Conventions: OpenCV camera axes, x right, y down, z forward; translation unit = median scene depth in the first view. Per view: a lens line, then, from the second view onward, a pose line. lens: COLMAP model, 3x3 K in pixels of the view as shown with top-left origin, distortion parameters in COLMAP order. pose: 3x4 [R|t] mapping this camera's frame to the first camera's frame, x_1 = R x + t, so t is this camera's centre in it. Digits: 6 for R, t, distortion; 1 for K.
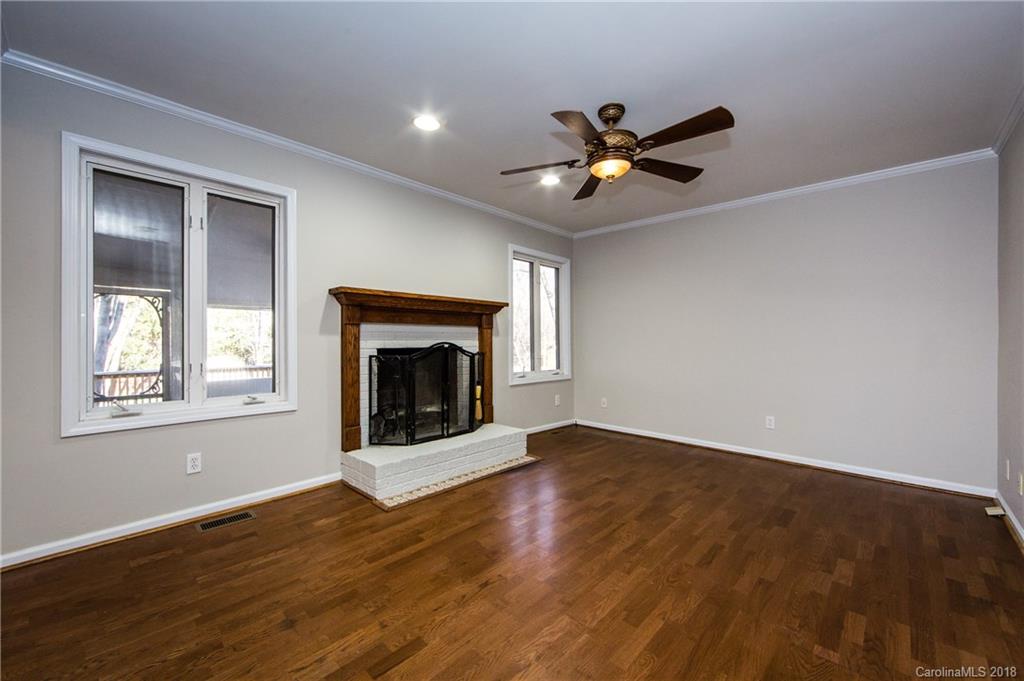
lens RADIAL K [[405.9, 0, 518.2], [0, 405.9, 338.4], [0, 0, 1]] dist [-0.001184, 0.000002]
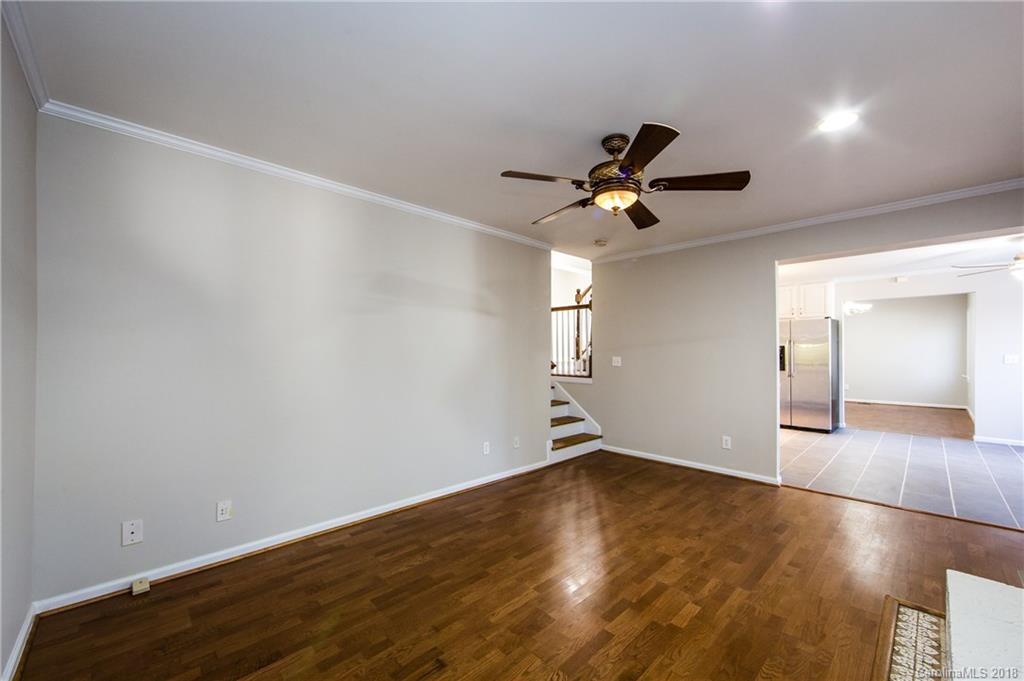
lens RADIAL K [[405.9, 0, 518.2], [0, 405.9, 338.4], [0, 0, 1]] dist [-0.001184, 0.000002]
pose [[-0.998504, -0.005340, 0.054421, 0.417871], [-0.006815, 0.999613, -0.026952, -0.072413], [-0.054256, -0.027283, -0.998154, 2.066322]]
